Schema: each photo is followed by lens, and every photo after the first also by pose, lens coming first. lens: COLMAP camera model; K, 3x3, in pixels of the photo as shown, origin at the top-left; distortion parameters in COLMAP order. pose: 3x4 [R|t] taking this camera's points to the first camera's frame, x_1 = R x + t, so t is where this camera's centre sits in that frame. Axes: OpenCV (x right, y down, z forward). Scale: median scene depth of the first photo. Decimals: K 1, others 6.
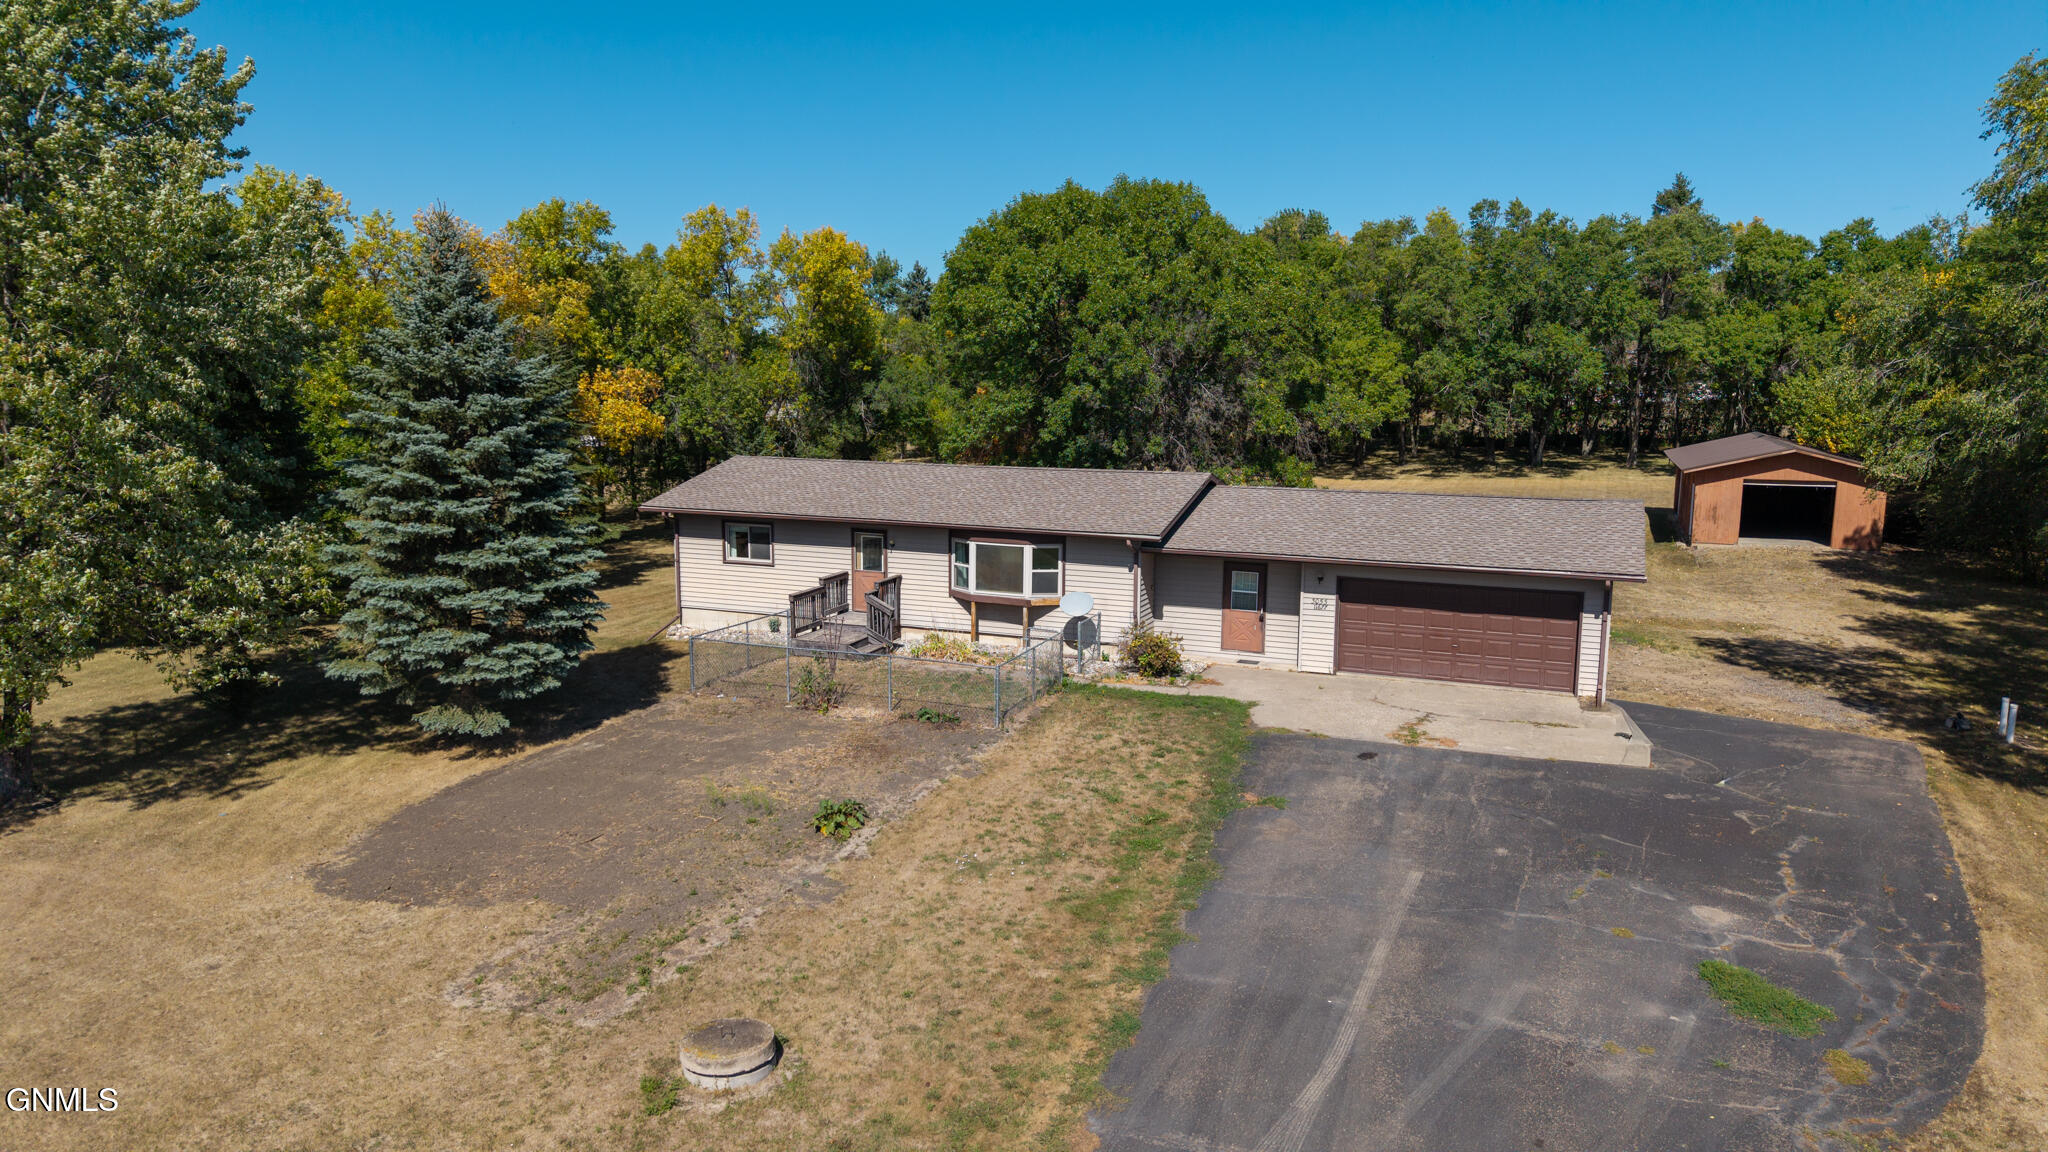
lens RADIAL K [[1331.1, 0, 1024.0], [0, 1331.1, 576.0], [0, 0, 1]] dist [-0.007331, -0.004469]
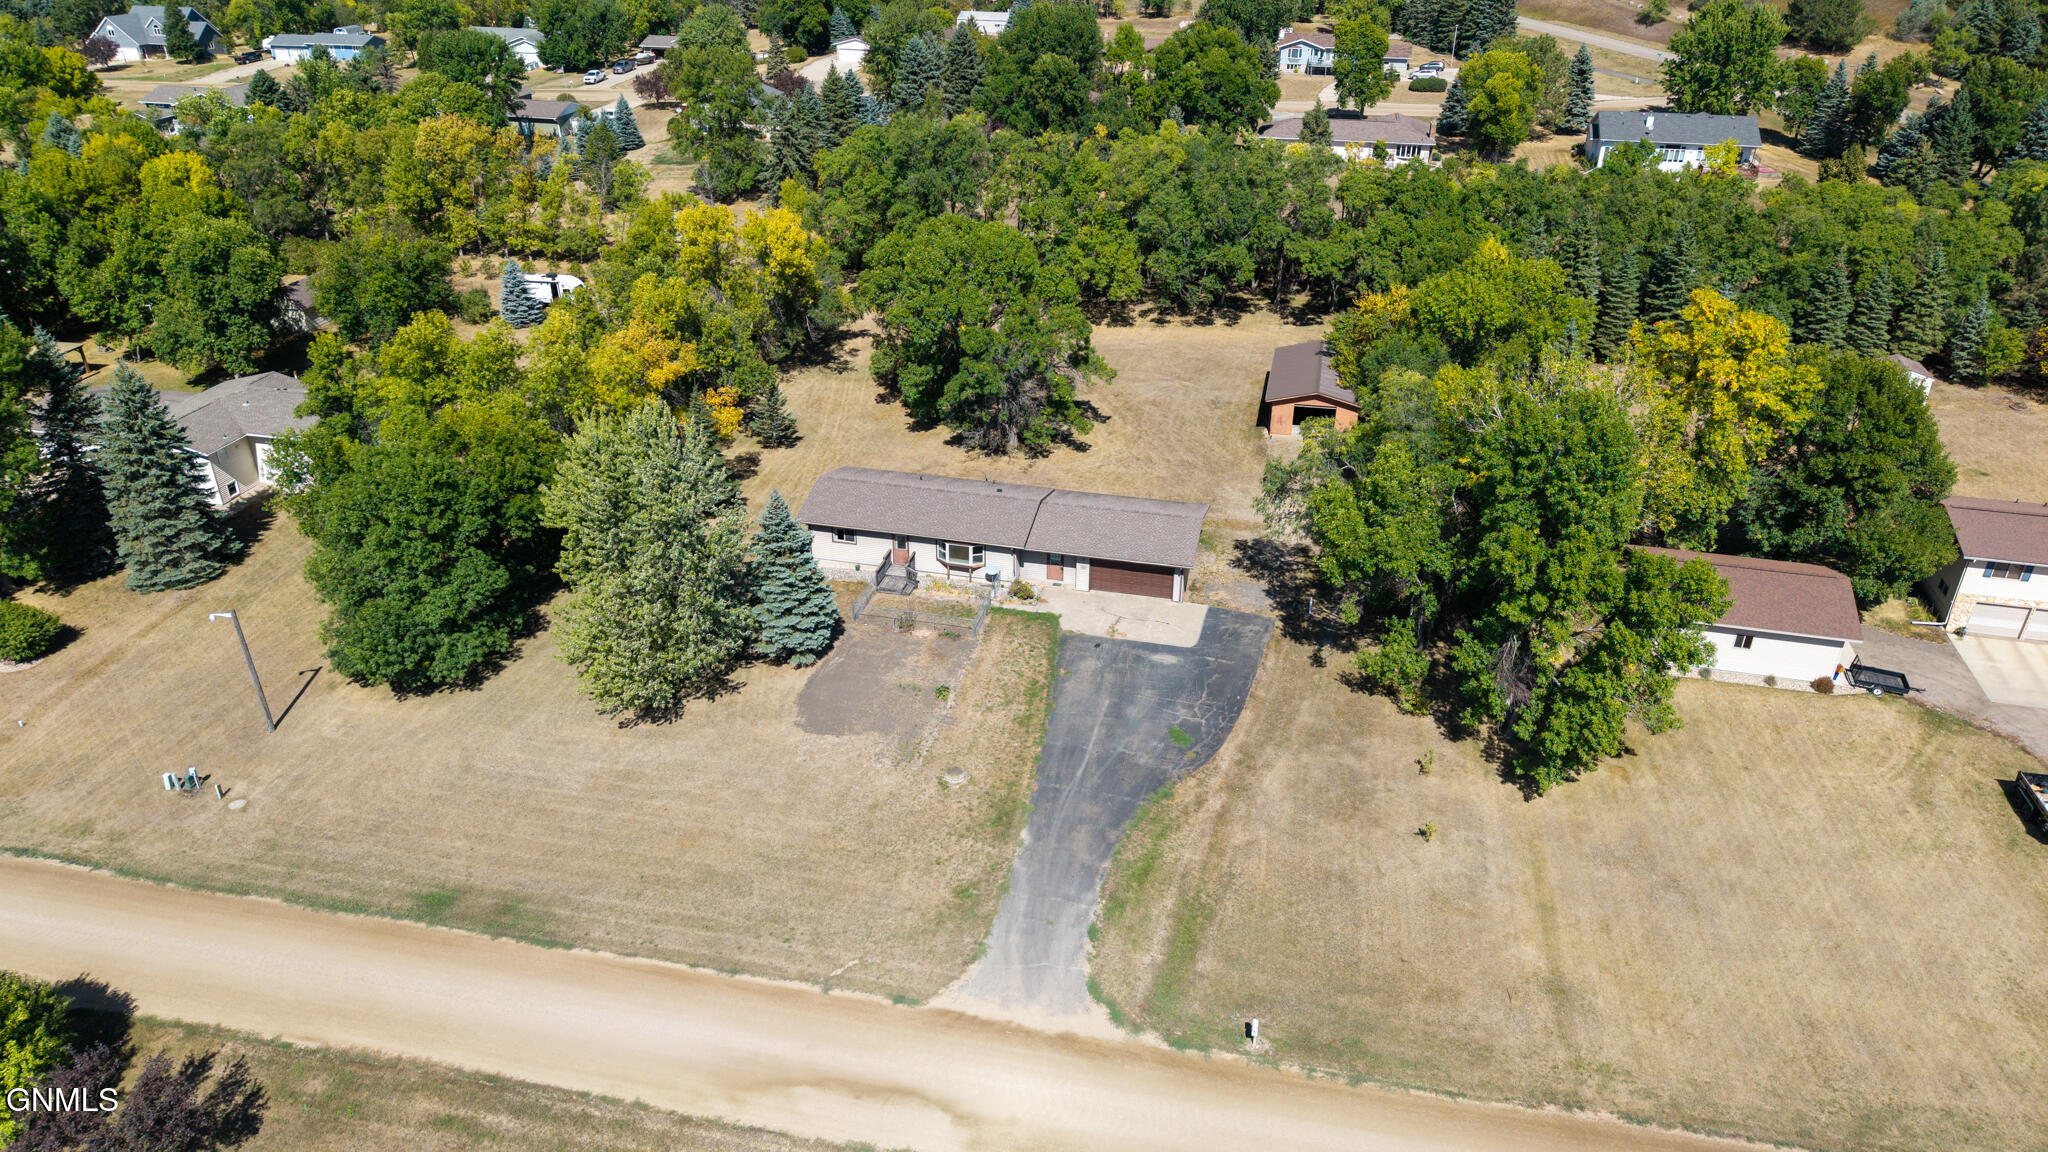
lens RADIAL K [[1331.1, 0, 1024.0], [0, 1331.1, 576.0], [0, 0, 1]] dist [-0.007331, -0.004469]
pose [[0.985640, -0.075242, 0.151170, -0.288637], [0.018849, 0.938669, 0.344304, -0.851878], [-0.167804, -0.336511, 0.926608, -1.402675]]
